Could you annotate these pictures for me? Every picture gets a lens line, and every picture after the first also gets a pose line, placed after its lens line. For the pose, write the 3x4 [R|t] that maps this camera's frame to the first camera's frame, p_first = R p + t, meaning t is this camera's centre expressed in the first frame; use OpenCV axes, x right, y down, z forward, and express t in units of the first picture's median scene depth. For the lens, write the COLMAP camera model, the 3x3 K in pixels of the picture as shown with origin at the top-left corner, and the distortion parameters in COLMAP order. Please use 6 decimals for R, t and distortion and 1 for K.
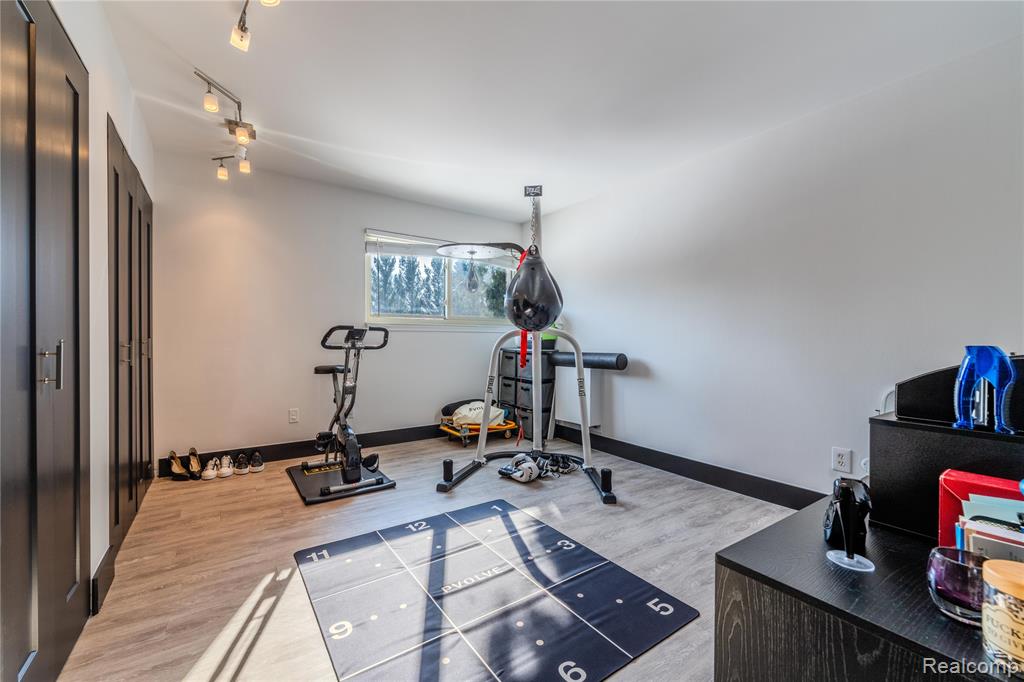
lens RADIAL K [[415.8, 0, 512.0], [0, 415.8, 341.0], [0, 0, 1]] dist [-0.002310, -0.000389]
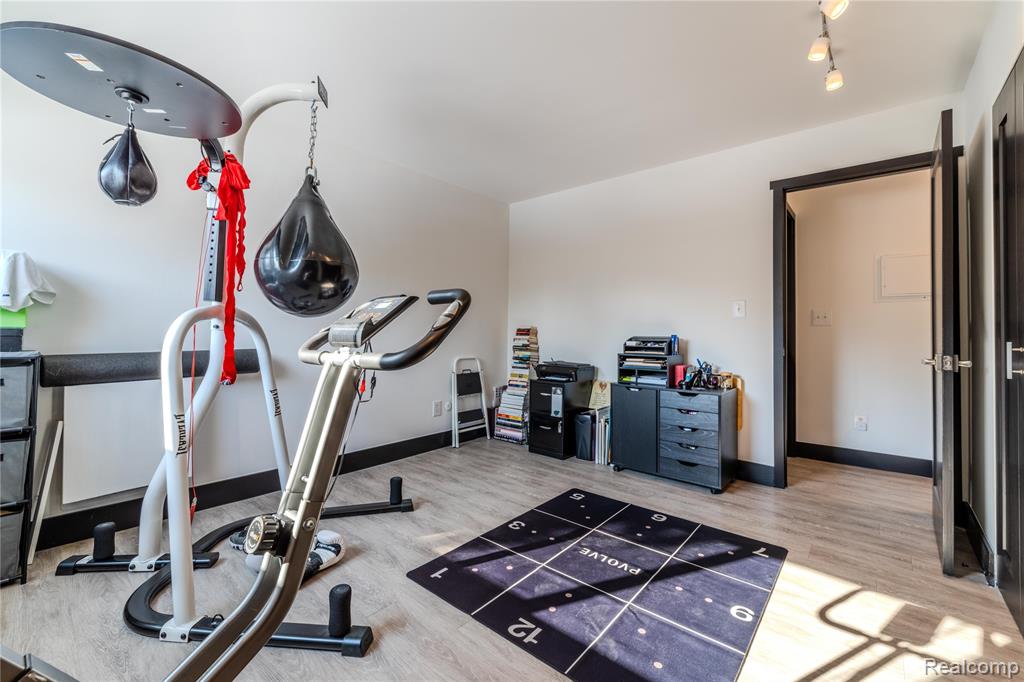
lens RADIAL K [[422.2, 0, 505.0], [0, 422.2, 331.8], [0, 0, 1]] dist [-0.000501, -0.000156]
pose [[-0.238031, -0.003936, 0.971250, -0.863747], [-0.006457, 0.999976, 0.002470, -0.007919], [-0.971236, -0.005683, -0.238051, 1.221544]]
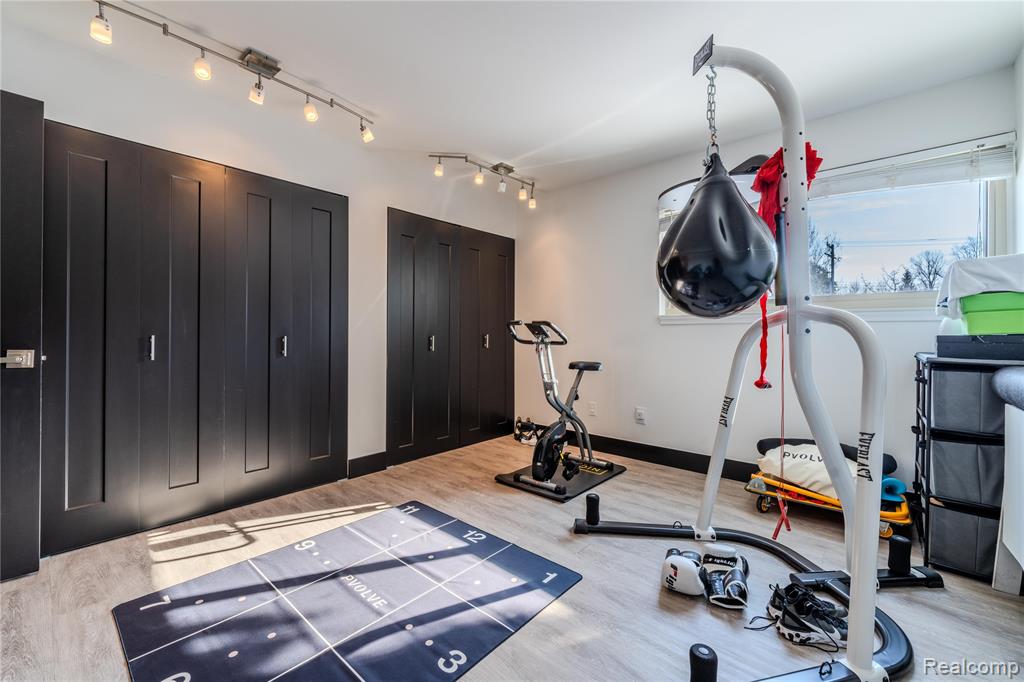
lens RADIAL K [[422.2, 0, 505.0], [0, 422.2, 331.8], [0, 0, 1]] dist [-0.000501, -0.000156]
pose [[0.220053, -0.010414, -0.975432, 0.727725], [-0.007212, 0.999898, -0.012302, 0.004251], [0.975461, 0.009742, 0.219956, 0.883166]]
